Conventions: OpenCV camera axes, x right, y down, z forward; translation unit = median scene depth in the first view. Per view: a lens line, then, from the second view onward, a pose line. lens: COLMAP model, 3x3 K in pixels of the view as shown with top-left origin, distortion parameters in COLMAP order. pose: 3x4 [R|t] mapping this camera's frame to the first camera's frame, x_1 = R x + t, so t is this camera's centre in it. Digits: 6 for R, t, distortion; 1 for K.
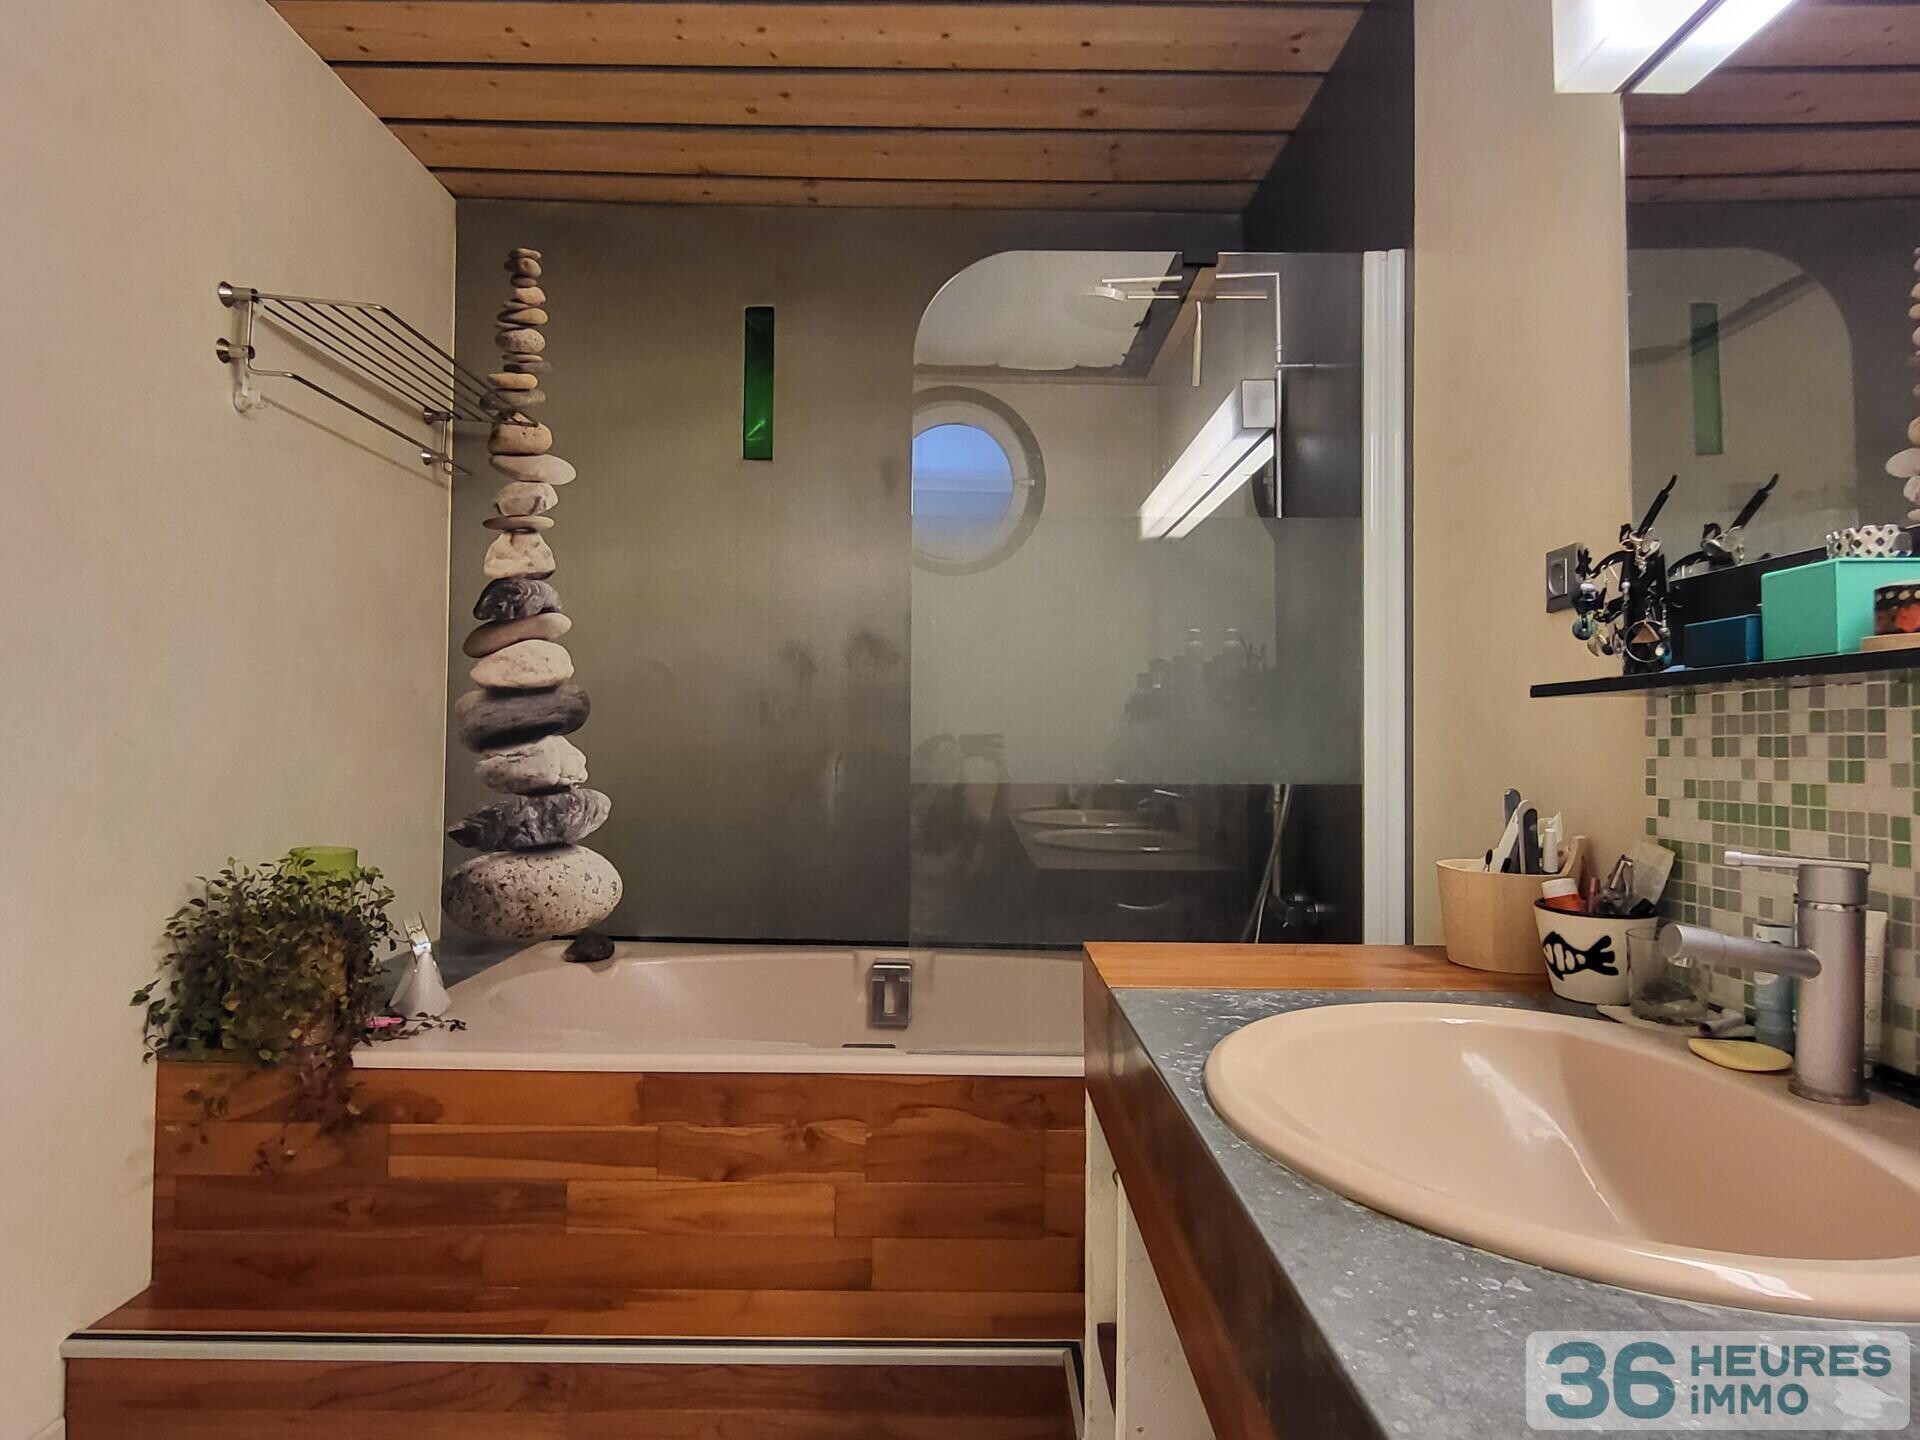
lens RADIAL K [[1013.3, 0, 960.3], [0, 1013.3, 721.9], [0, 0, 1]] dist [-0.002398, -0.000403]
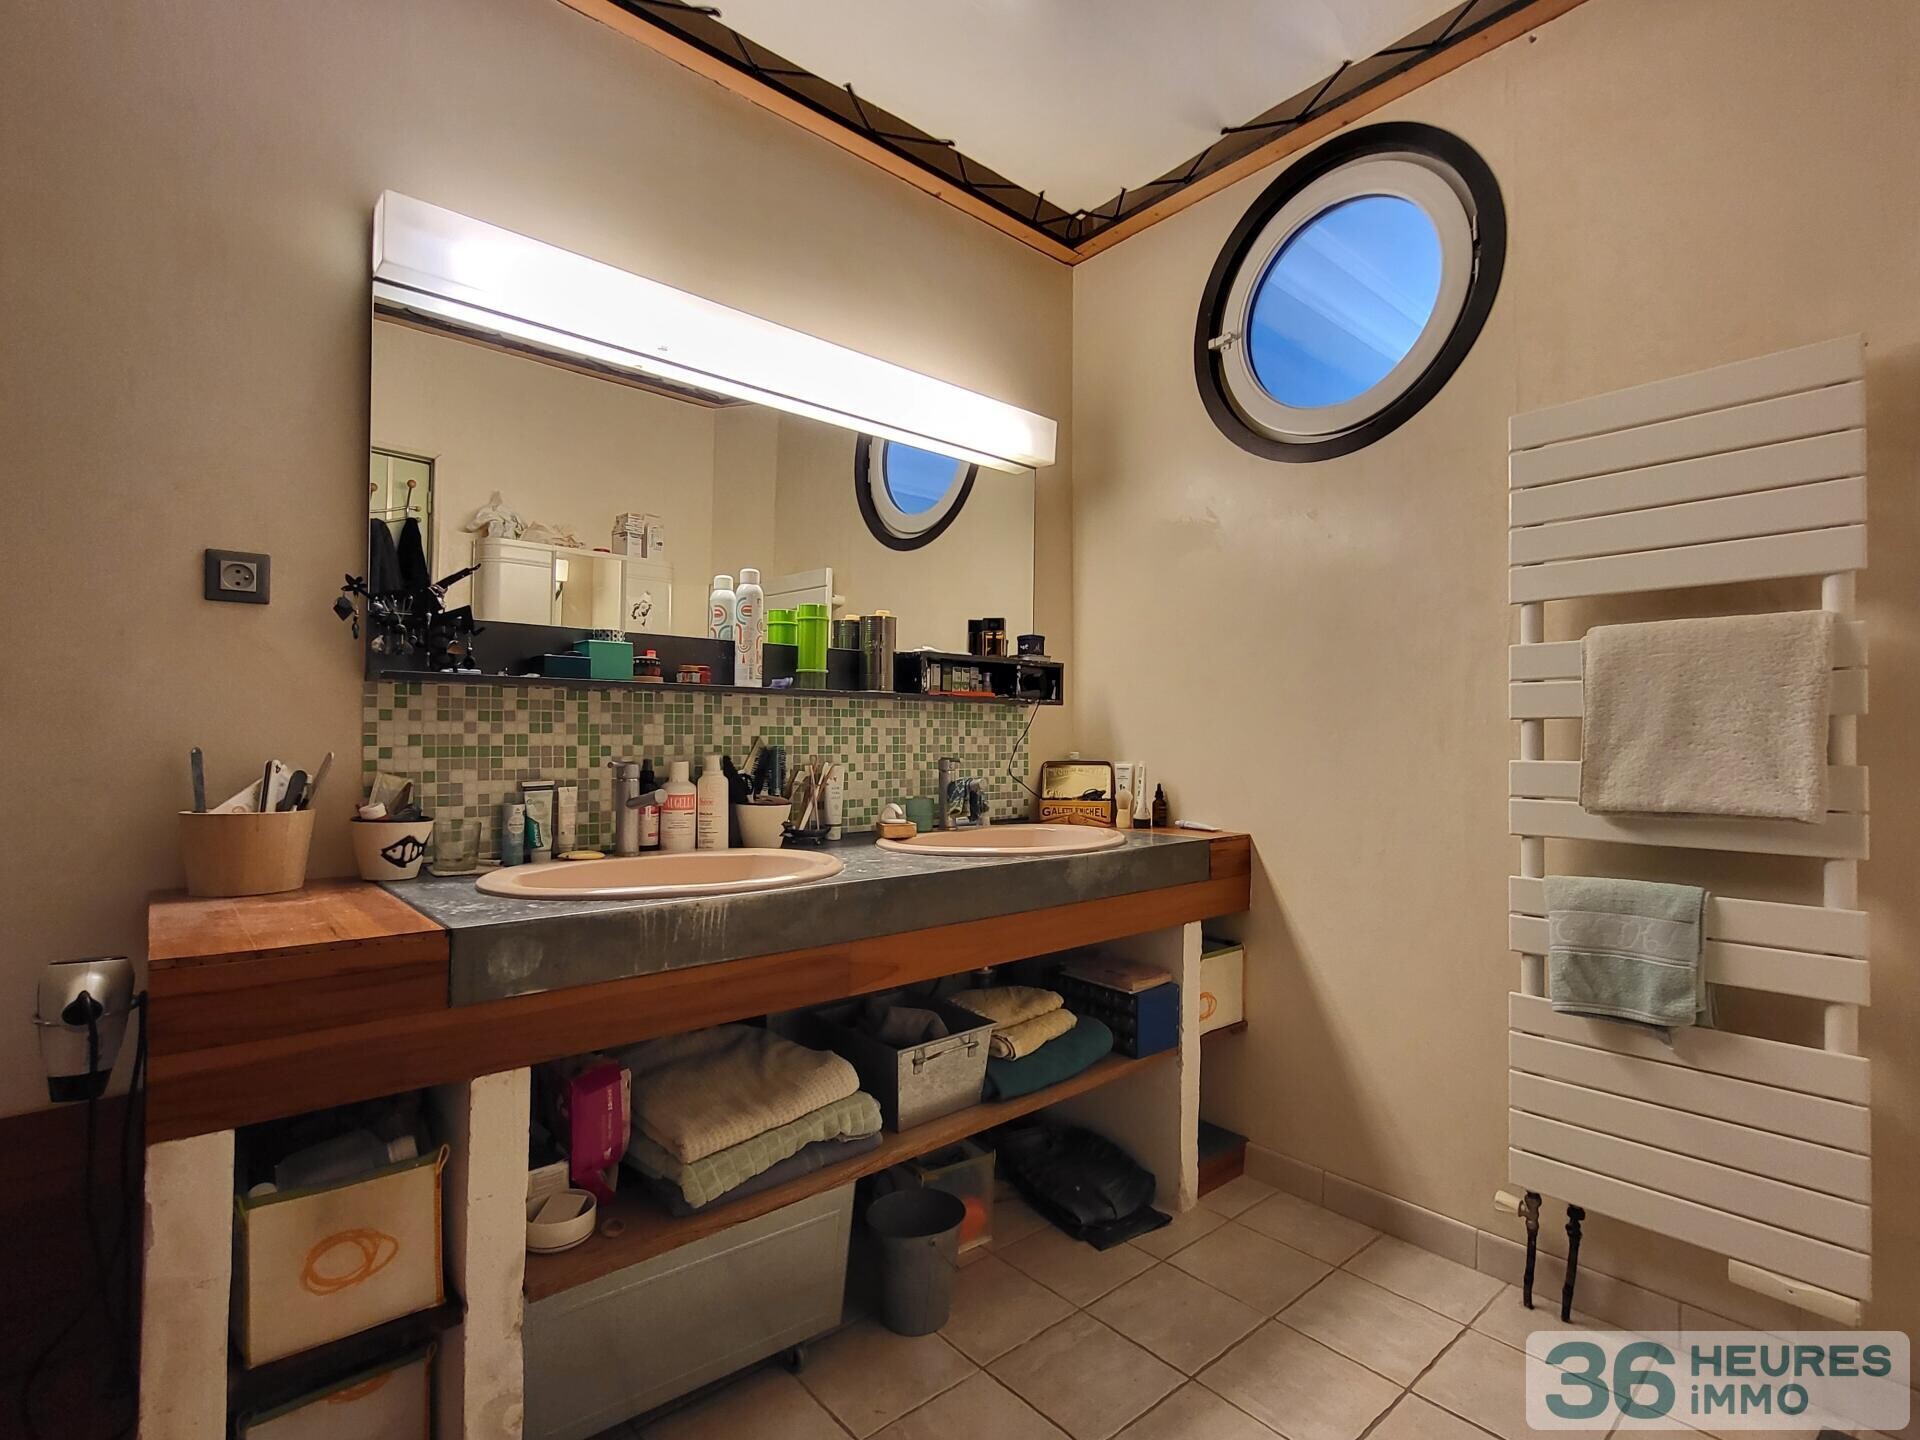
lens RADIAL K [[918.3, 0, 963.6], [0, 918.3, 729.9], [0, 0, 1]] dist [-0.000462, -0.000034]
pose [[-0.649597, 0.005383, 0.760259, -1.105138], [-0.021917, 0.999427, -0.025803, 0.074745], [-0.759963, -0.033424, -0.649107, 1.409024]]
